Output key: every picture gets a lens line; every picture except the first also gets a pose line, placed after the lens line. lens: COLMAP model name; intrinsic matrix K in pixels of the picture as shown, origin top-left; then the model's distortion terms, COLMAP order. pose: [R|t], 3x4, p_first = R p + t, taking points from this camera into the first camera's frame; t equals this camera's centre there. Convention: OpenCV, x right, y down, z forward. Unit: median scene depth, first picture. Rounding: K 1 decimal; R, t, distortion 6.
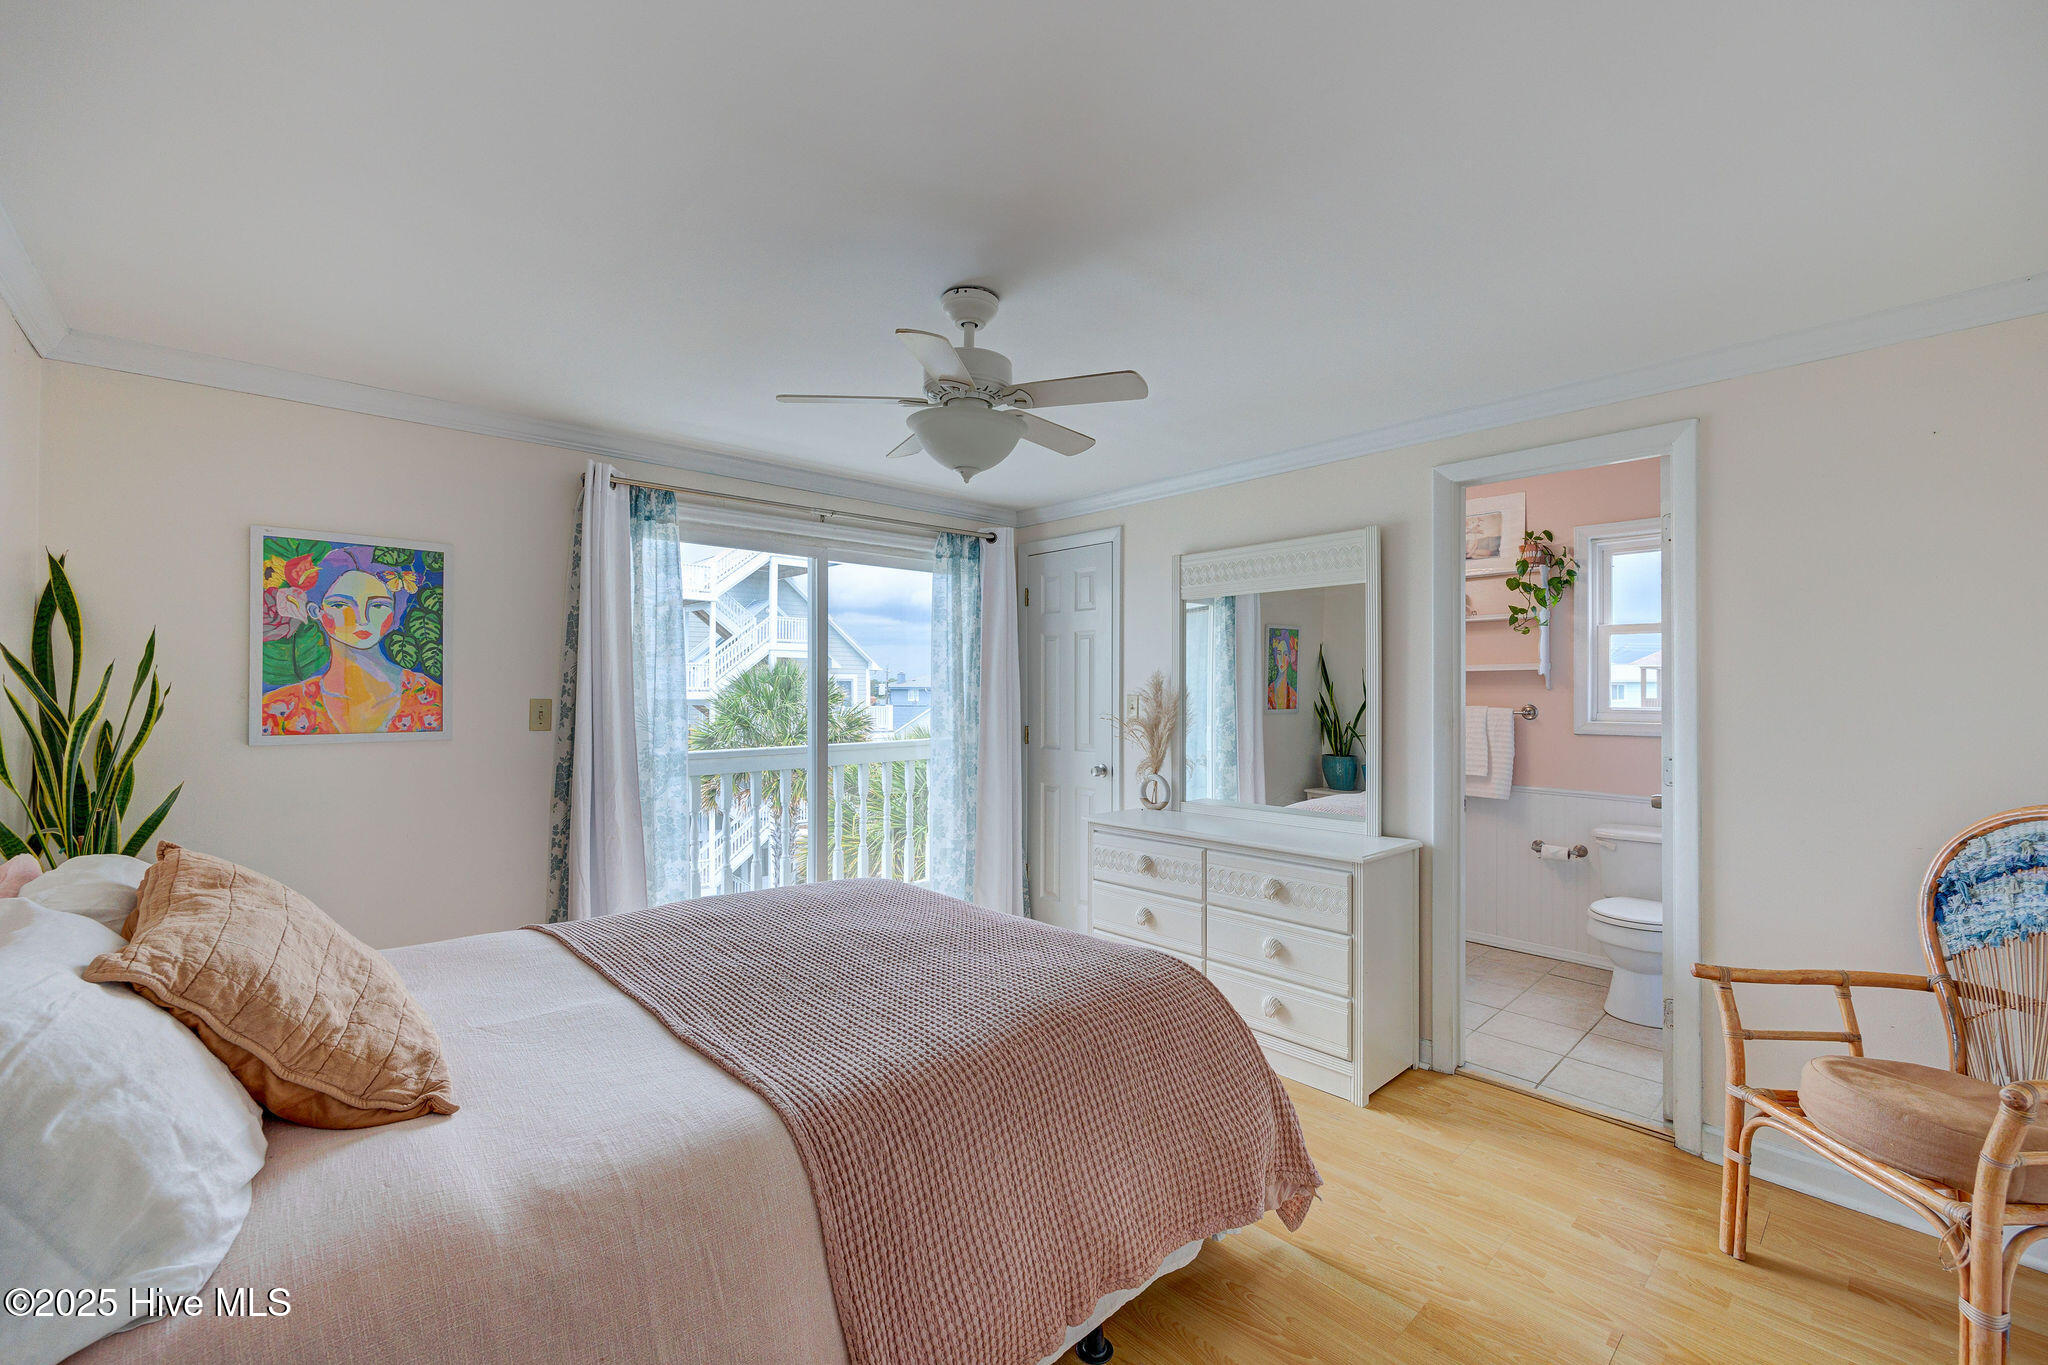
lens RADIAL K [[833.3, 0, 1033.0], [0, 833.3, 695.8], [0, 0, 1]] dist [-0.000356, -0.000122]
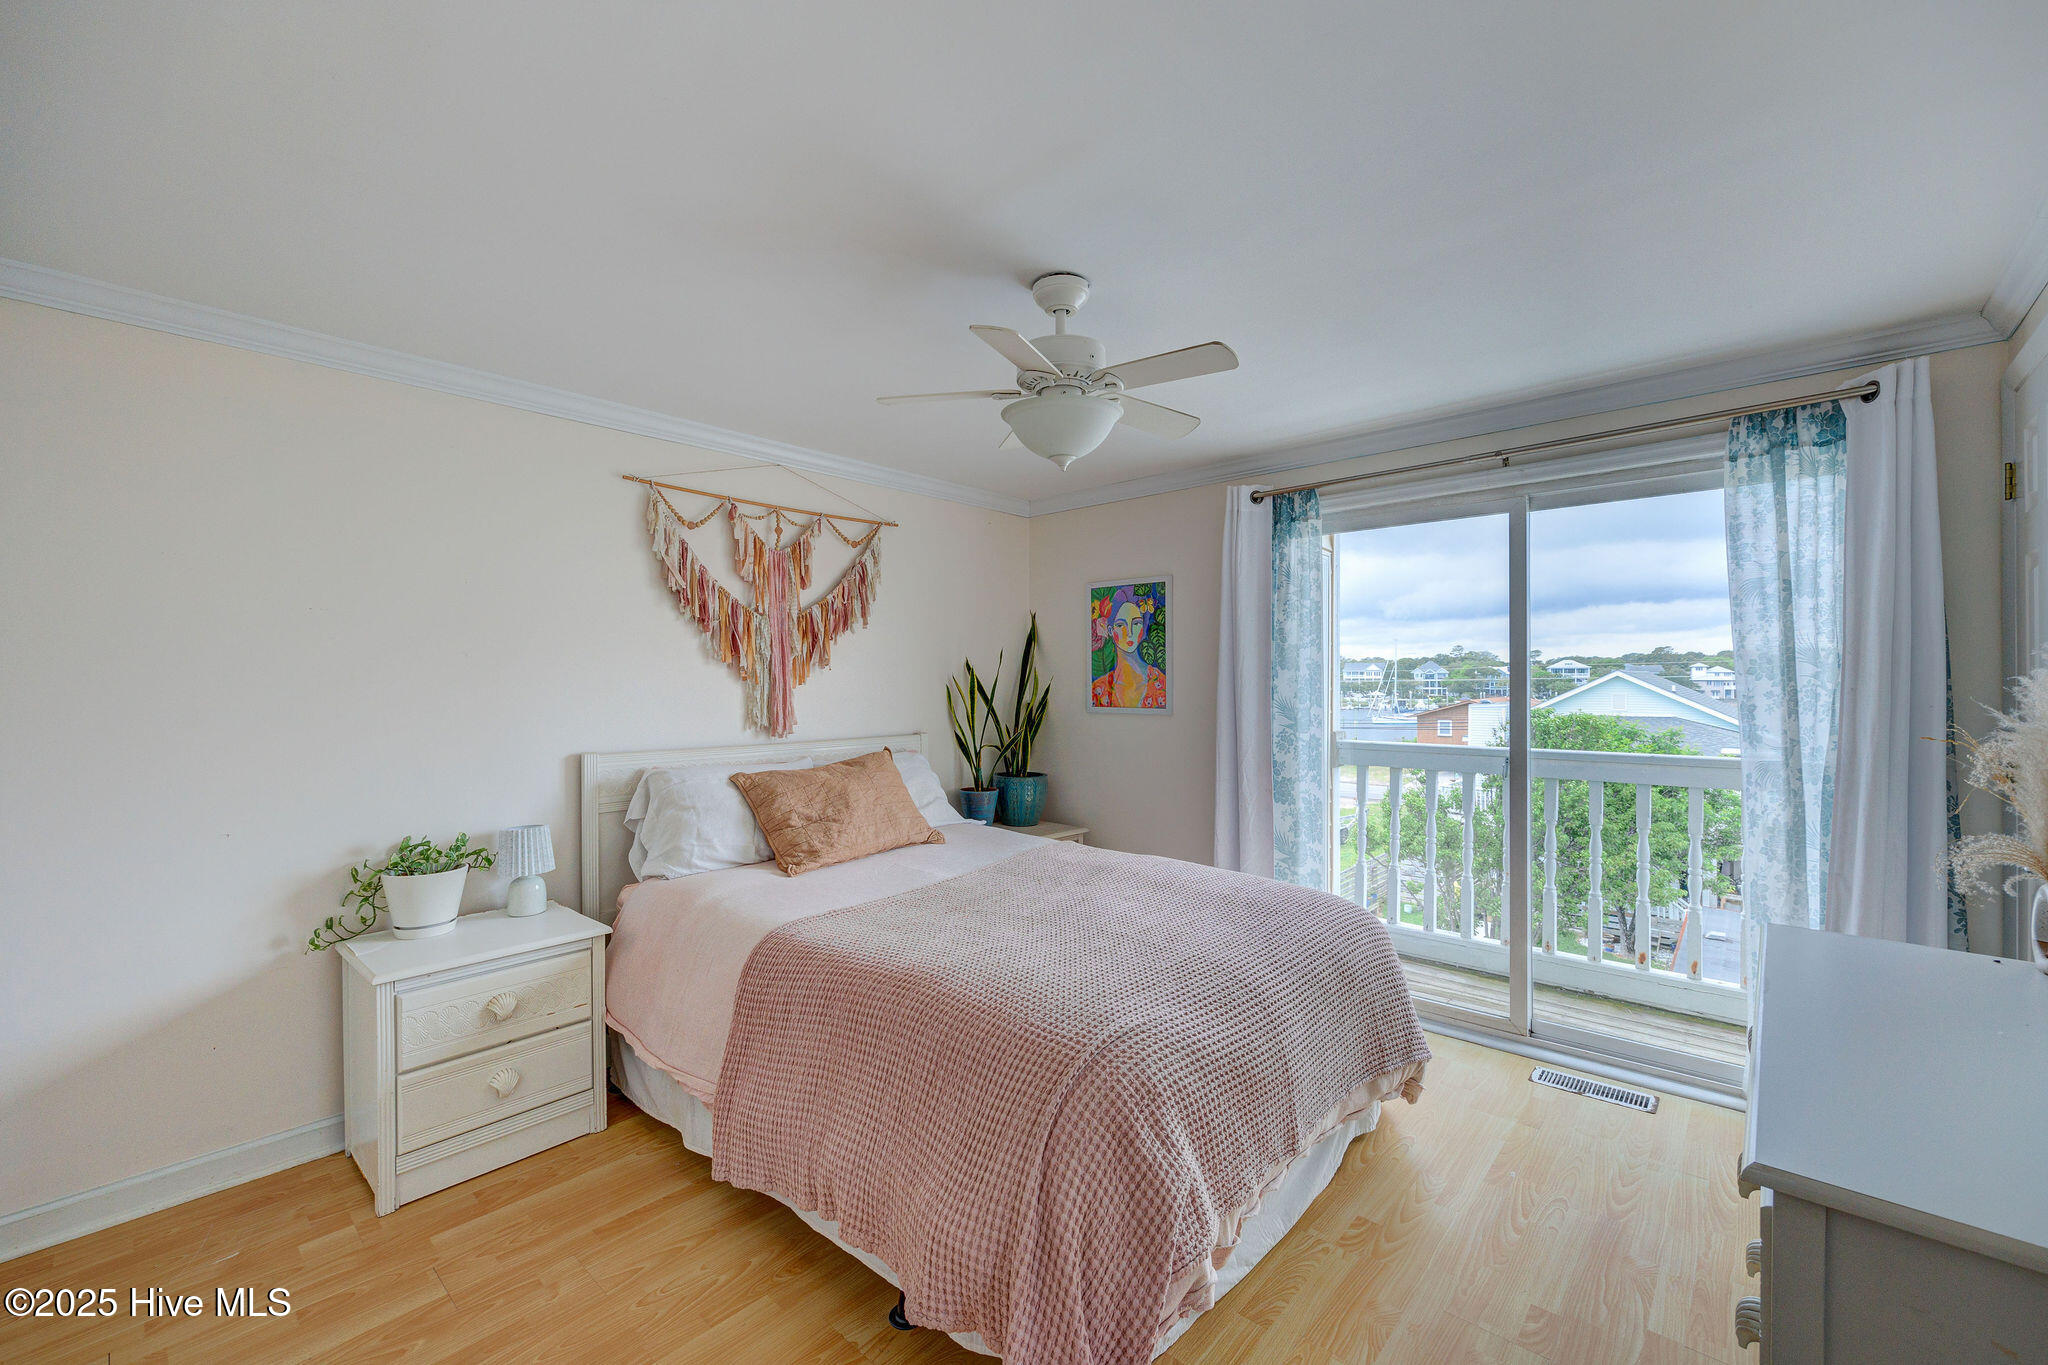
lens RADIAL K [[843.5, 0, 1031.5], [0, 843.5, 695.4], [0, 0, 1]] dist [-0.002769, -0.000465]
pose [[0.089335, 0.019669, -0.995807, 0.710502], [0.000188, 0.999805, 0.019765, -0.008072], [0.996002, -0.001953, 0.089314, 0.661655]]
